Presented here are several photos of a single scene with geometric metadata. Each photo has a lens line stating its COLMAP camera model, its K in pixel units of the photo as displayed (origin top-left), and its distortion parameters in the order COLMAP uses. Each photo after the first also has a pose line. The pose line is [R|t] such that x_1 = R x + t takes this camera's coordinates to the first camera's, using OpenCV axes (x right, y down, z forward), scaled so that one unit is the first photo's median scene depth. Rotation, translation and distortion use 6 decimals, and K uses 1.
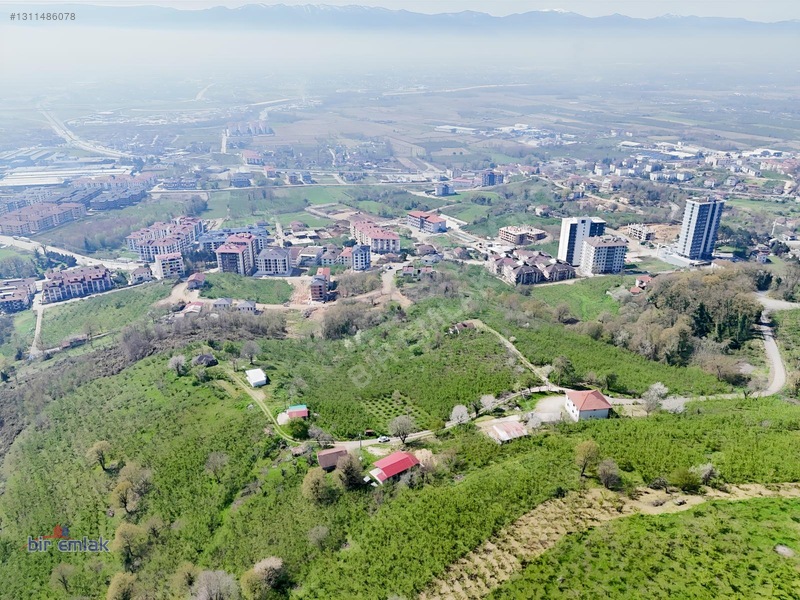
lens RADIAL K [[586.2, 0, 402.0], [0, 586.2, 303.9], [0, 0, 1]] dist [0.080095, -0.072787]
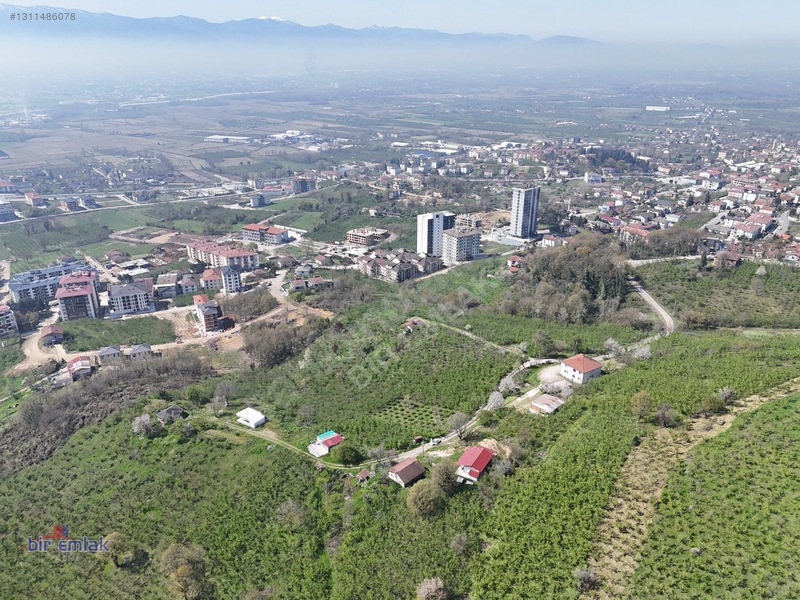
lens RADIAL K [[586.2, 0, 400.6], [0, 586.2, 301.3], [0, 0, 1]] dist [0.080095, -0.072787]
pose [[0.911956, -0.162925, 0.376552, -0.188394], [0.168150, 0.985574, 0.019199, -0.016623], [-0.374248, 0.045808, 0.926196, 0.031928]]
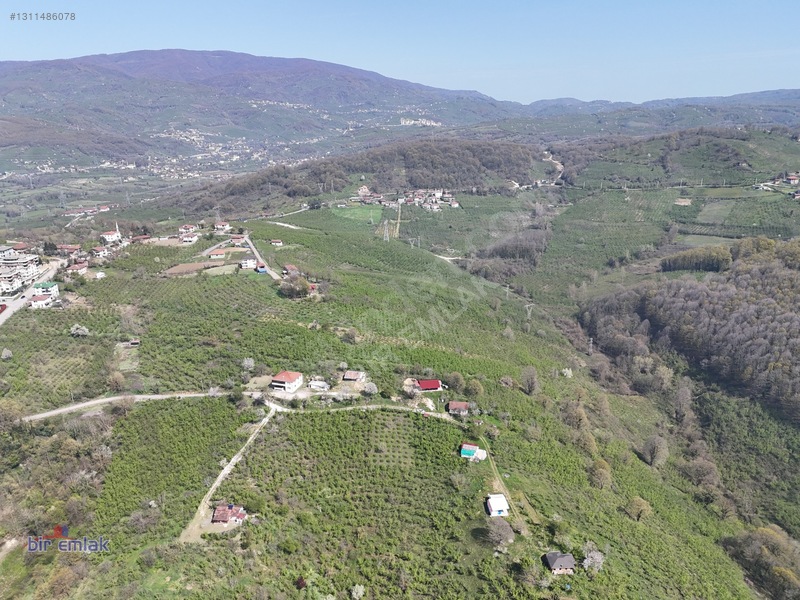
lens RADIAL K [[586.2, 0, 400.7], [0, 586.2, 301.1], [0, 0, 1]] dist [0.080095, -0.072787]
pose [[-0.895928, -0.137530, 0.422373, -0.246956], [0.180995, 0.755322, 0.629864, -0.392617], [-0.405653, 0.640760, -0.651822, 0.785427]]
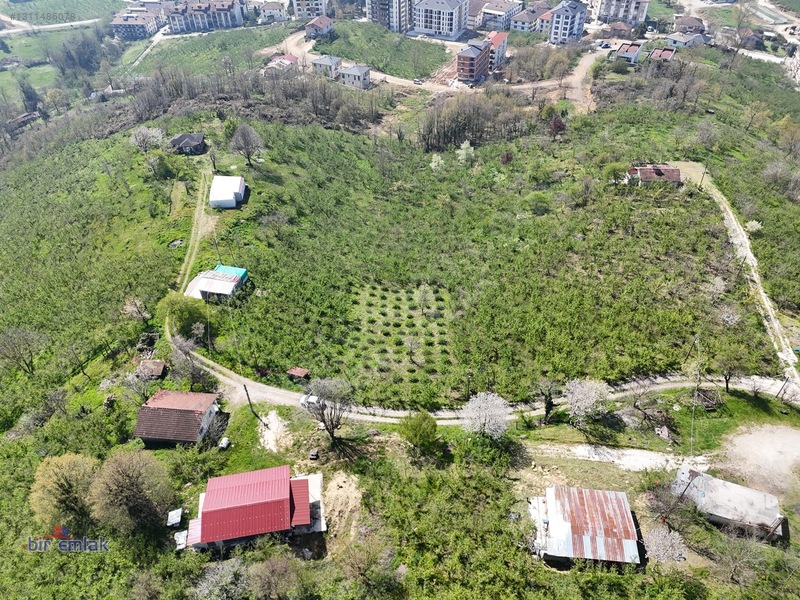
lens RADIAL K [[586.2, 0, 400.8], [0, 586.2, 301.1], [0, 0, 1]] dist [0.080095, -0.072787]
pose [[0.899784, 0.279745, -0.334859, 0.068939], [-0.153794, 0.921515, 0.356590, -0.004703], [0.408332, -0.269355, 0.872188, 0.288673]]
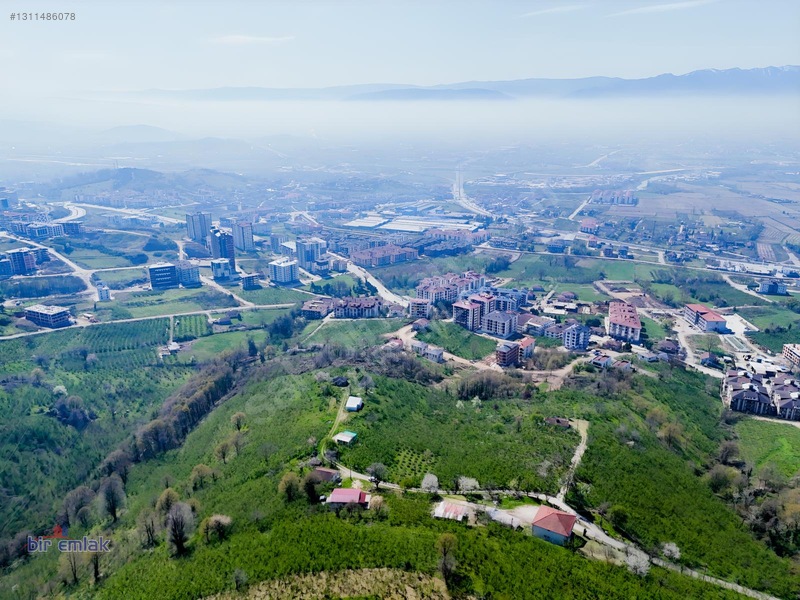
lens RADIAL K [[586.2, 0, 401.9], [0, 586.2, 302.0], [0, 0, 1]] dist [0.080095, -0.072787]
pose [[0.785225, 0.188663, -0.589769, 0.284013], [-0.246069, 0.969092, -0.017613, -0.047486], [0.568217, 0.158954, 0.807380, 0.008202]]
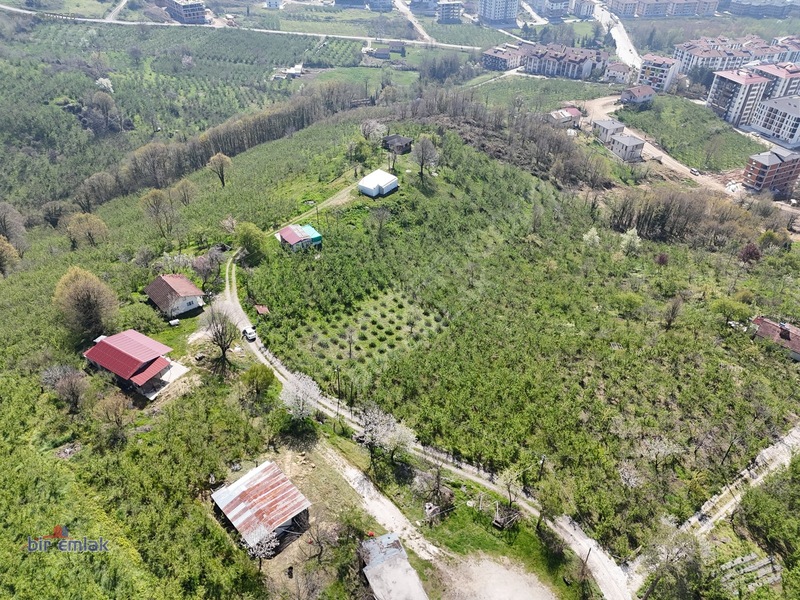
lens RADIAL K [[586.2, 0, 400.2], [0, 586.2, 300.4], [0, 0, 1]] dist [0.080095, -0.072787]
pose [[0.397722, 0.564712, -0.723130, 0.176016], [-0.374735, 0.819394, 0.433782, -0.036531], [0.837491, 0.098458, 0.537509, 0.360421]]
